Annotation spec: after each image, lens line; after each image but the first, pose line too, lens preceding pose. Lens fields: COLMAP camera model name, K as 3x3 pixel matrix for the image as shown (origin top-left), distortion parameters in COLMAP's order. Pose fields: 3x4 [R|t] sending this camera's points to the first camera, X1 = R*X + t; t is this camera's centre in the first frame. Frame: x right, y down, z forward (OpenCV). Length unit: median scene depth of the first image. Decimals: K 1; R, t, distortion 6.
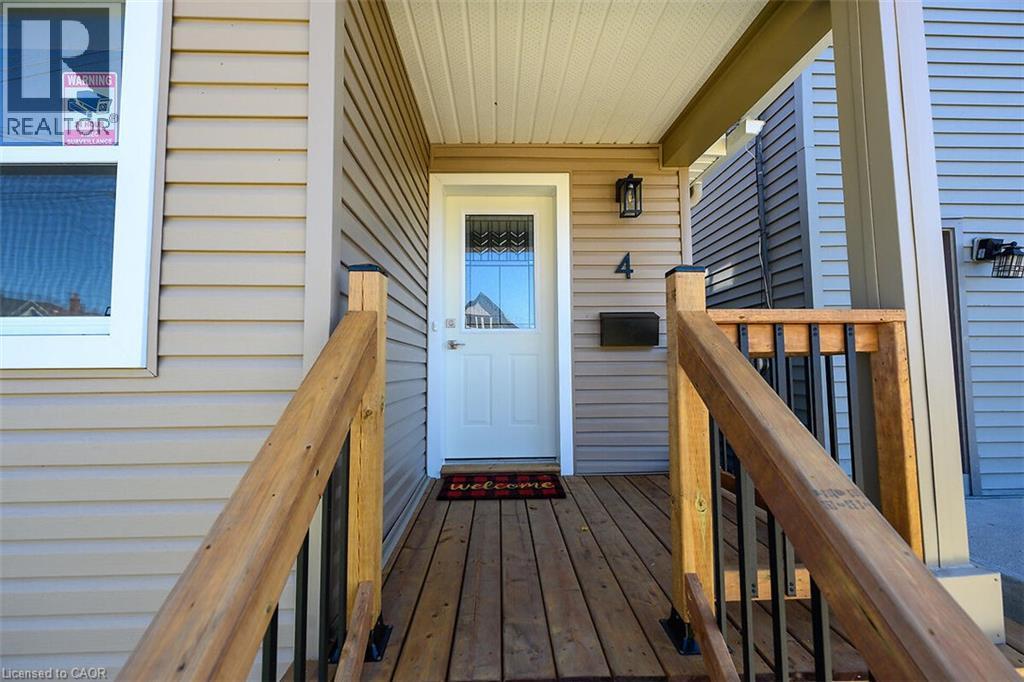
lens RADIAL K [[406.7, 0, 509.5], [0, 406.7, 340.2], [0, 0, 1]] dist [-0.003472, -0.000065]
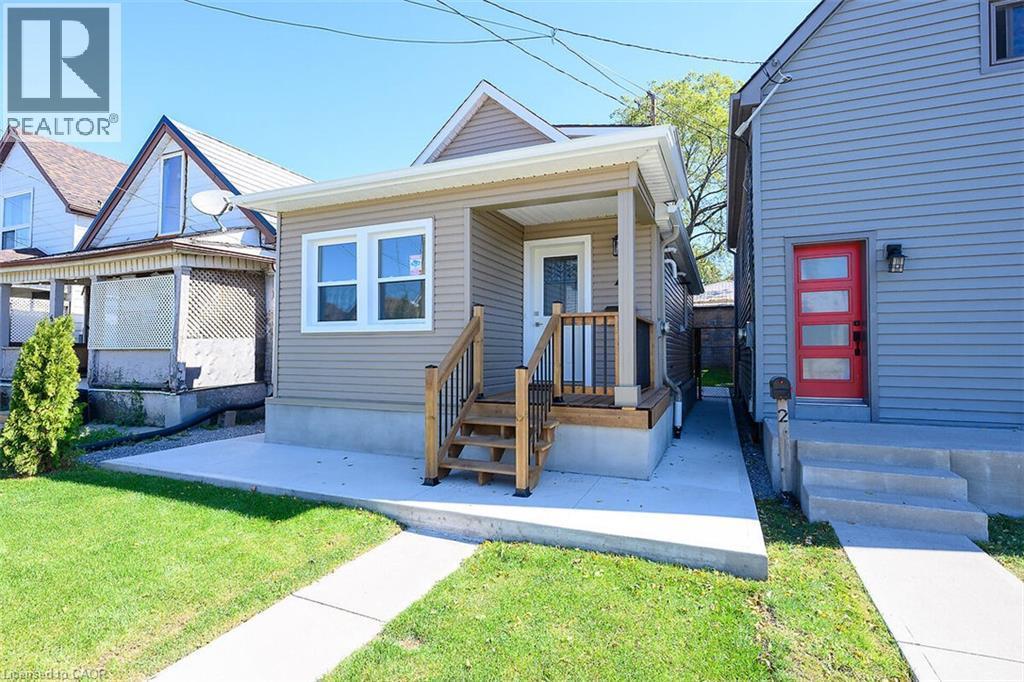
lens RADIAL K [[502.2, 0, 514.6], [0, 502.2, 341.1], [0, 0, 1]] dist [-0.001227, 0.001127]
pose [[0.907517, -0.000775, -0.420014, 0.817437], [0.019549, 0.998993, 0.040396, -0.008130], [0.419560, -0.044871, 0.906618, -1.327002]]
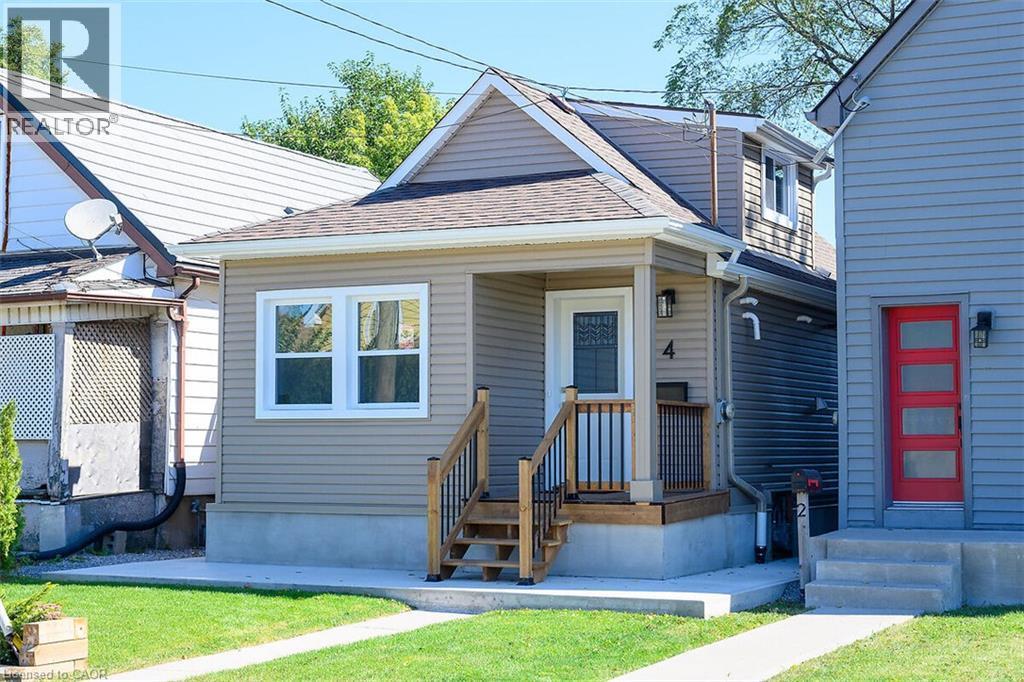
lens RADIAL K [[1717.5, 0, 512.5], [0, 1717.5, 339.8], [0, 0, 1]] dist [0.005051, 0.000000]
pose [[0.879980, -0.021306, -0.474532, 2.670776], [0.024729, 0.999694, 0.000973, -0.236756], [0.474366, -0.012591, 0.880238, -4.591475]]
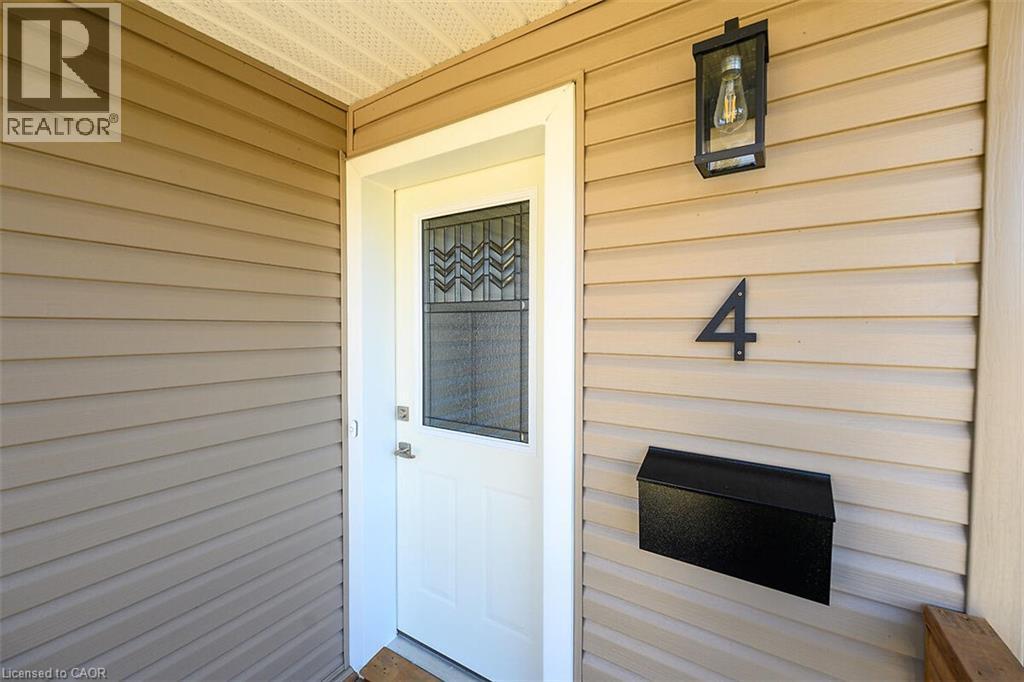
lens RADIAL K [[406.7, 0, 514.2], [0, 406.7, 340.2], [0, 0, 1]] dist [-0.003472, -0.000065]
pose [[0.837148, 0.028732, -0.546222, 0.318127], [0.022689, 0.995936, 0.087161, -0.200171], [0.546506, -0.085360, 0.833093, 0.623462]]
